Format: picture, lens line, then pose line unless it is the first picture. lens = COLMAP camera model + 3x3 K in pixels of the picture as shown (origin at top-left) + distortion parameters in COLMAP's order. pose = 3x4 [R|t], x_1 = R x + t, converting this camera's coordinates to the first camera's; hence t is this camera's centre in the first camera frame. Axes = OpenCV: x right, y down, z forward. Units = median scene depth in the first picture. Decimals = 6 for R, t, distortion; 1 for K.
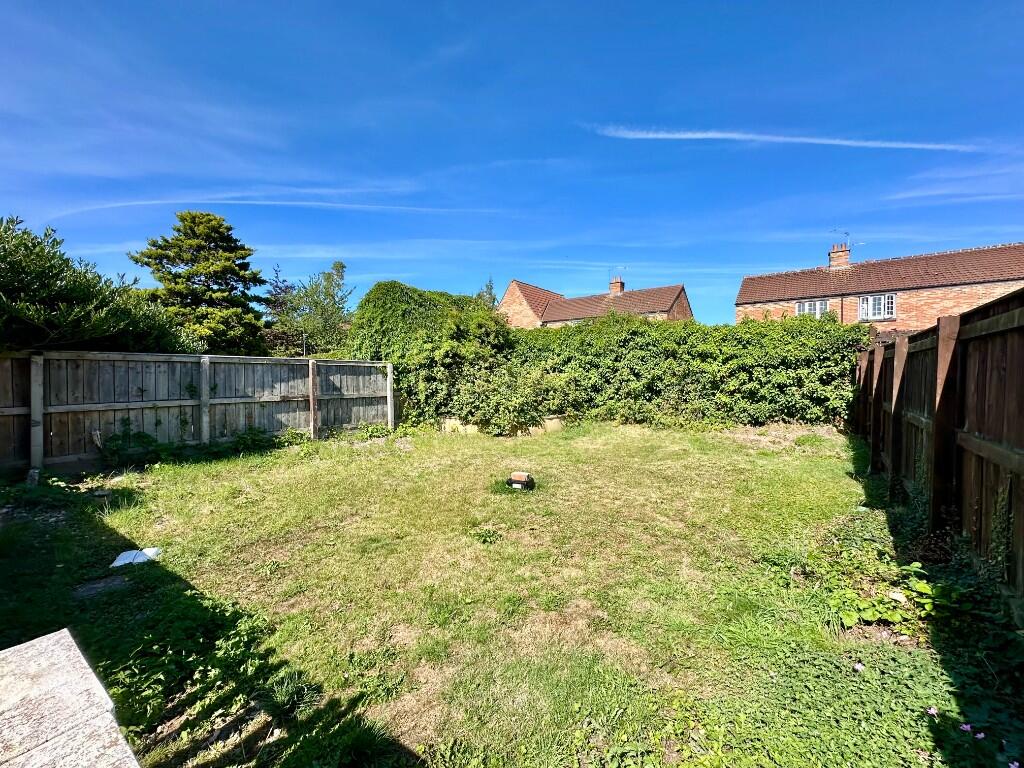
lens RADIAL K [[407.8, 0, 512.0], [0, 407.8, 384.0], [0, 0, 1]] dist [0.000502, 0.000190]
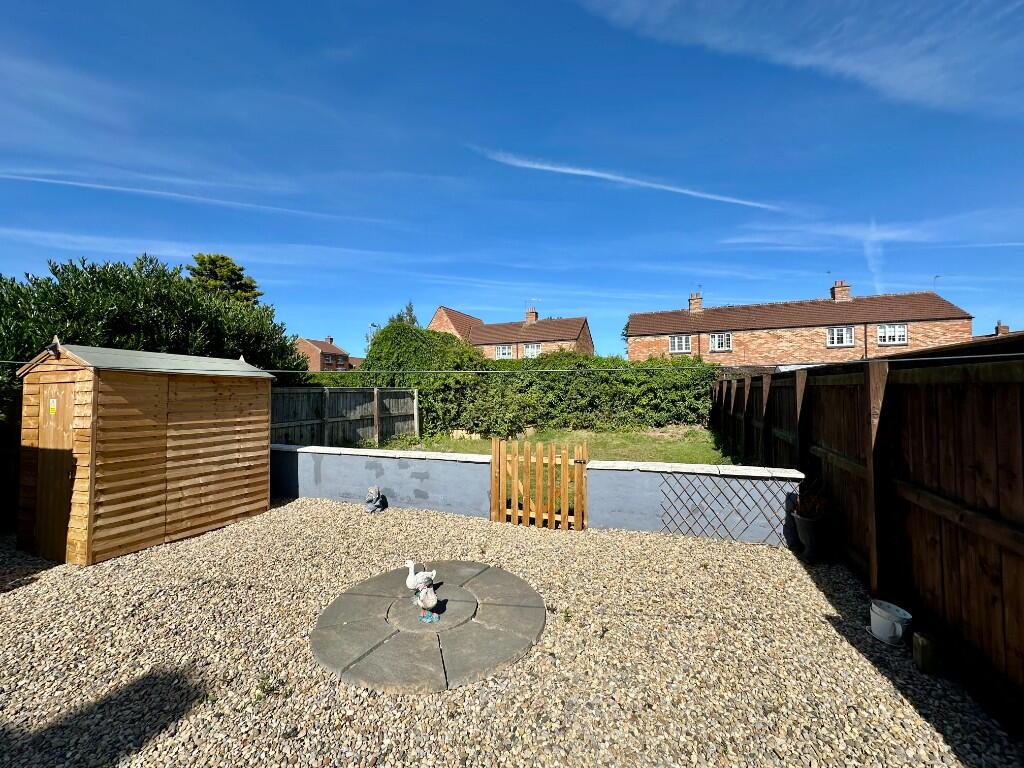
lens RADIAL K [[407.8, 0, 512.0], [0, 407.8, 384.0], [0, 0, 1]] dist [0.000502, 0.000190]
pose [[0.967348, -0.006669, 0.253363, -0.327065], [0.016110, 0.999250, -0.035209, -0.015153], [-0.252939, 0.038141, 0.966730, -0.355146]]
